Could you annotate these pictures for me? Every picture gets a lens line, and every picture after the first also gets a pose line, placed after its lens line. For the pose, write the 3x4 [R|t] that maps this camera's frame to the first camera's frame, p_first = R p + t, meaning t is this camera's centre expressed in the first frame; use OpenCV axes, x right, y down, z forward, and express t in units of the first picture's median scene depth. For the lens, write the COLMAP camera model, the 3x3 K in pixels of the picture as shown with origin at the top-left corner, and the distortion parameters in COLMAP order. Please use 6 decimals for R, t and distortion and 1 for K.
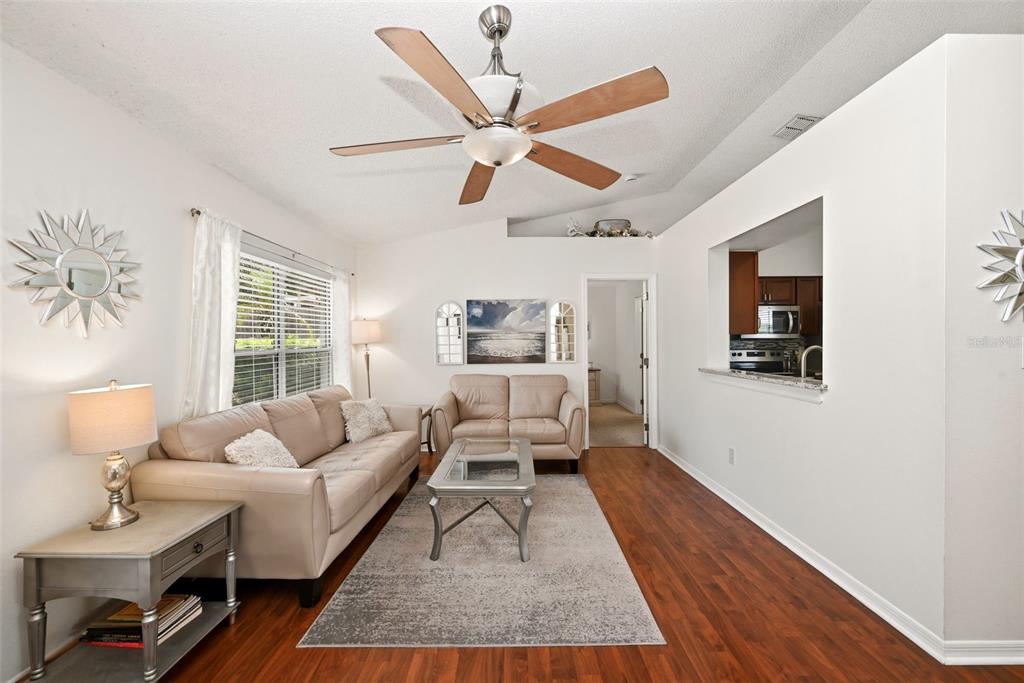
lens RADIAL K [[403.6, 0, 512.0], [0, 403.6, 341.5], [0, 0, 1]] dist [0.001470, 0.000366]
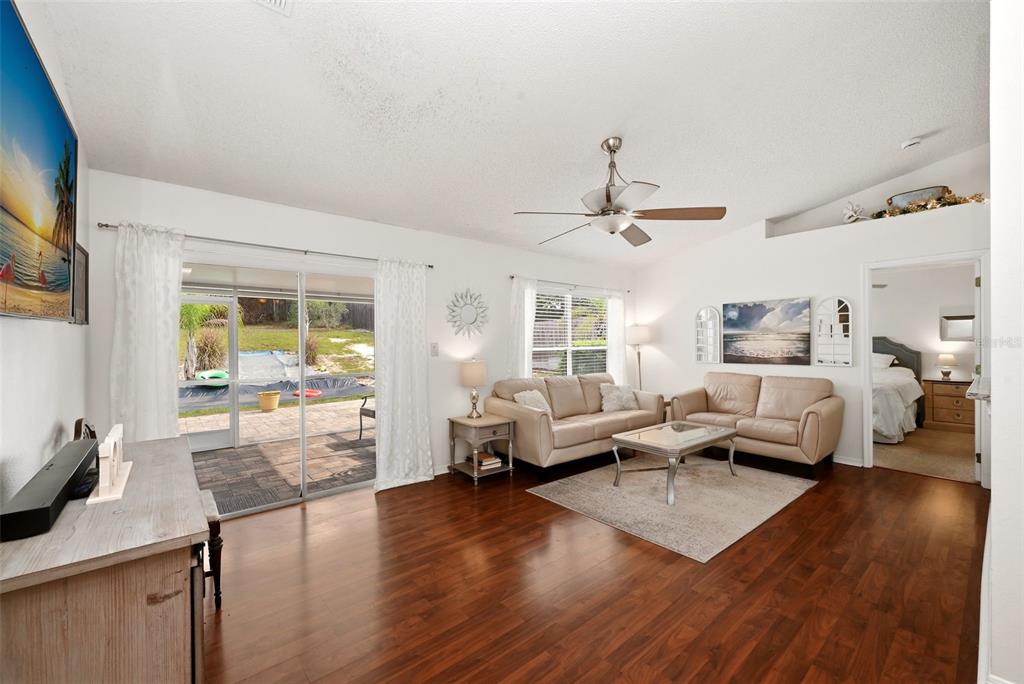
lens RADIAL K [[412.1, 0, 515.2], [0, 412.1, 343.9], [0, 0, 1]] dist [0.001087, 0.000101]
pose [[0.642183, 0.003527, -0.766544, 0.408032], [-0.000670, 0.999992, 0.004040, 0.000509], [0.766551, -0.002081, 0.642180, -0.151713]]
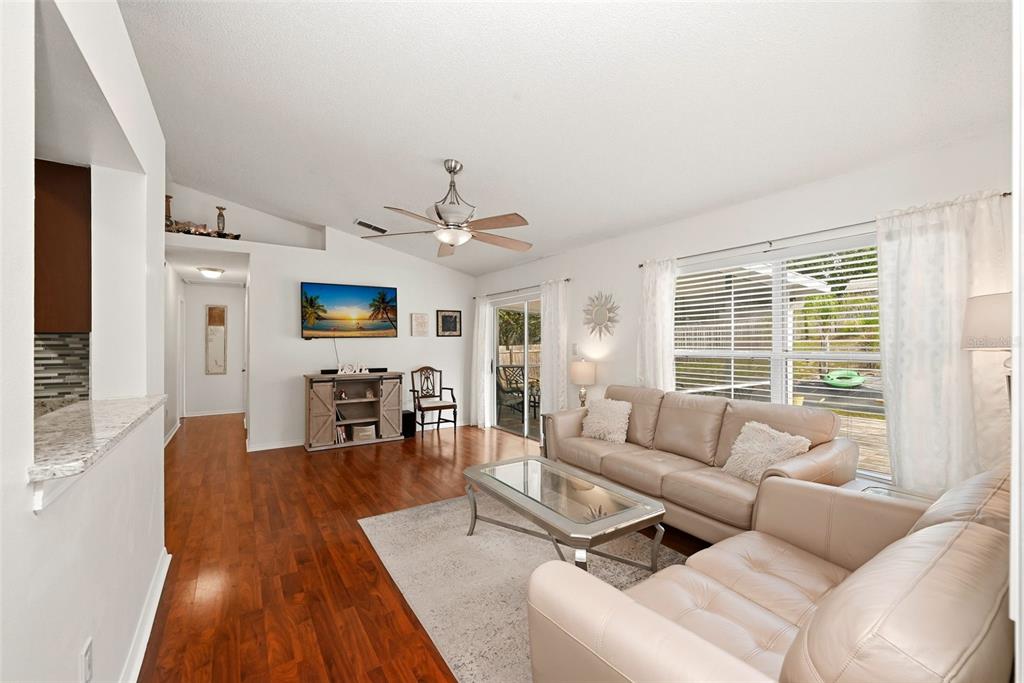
lens RADIAL K [[407.9, 0, 512.0], [0, 407.9, 341.5], [0, 0, 1]] dist [-0.003609, -0.000358]
pose [[-0.830259, 0.001594, -0.557376, 0.314320], [0.001336, 0.999999, 0.000870, -0.004374], [0.557376, -0.000023, -0.830260, 1.101403]]
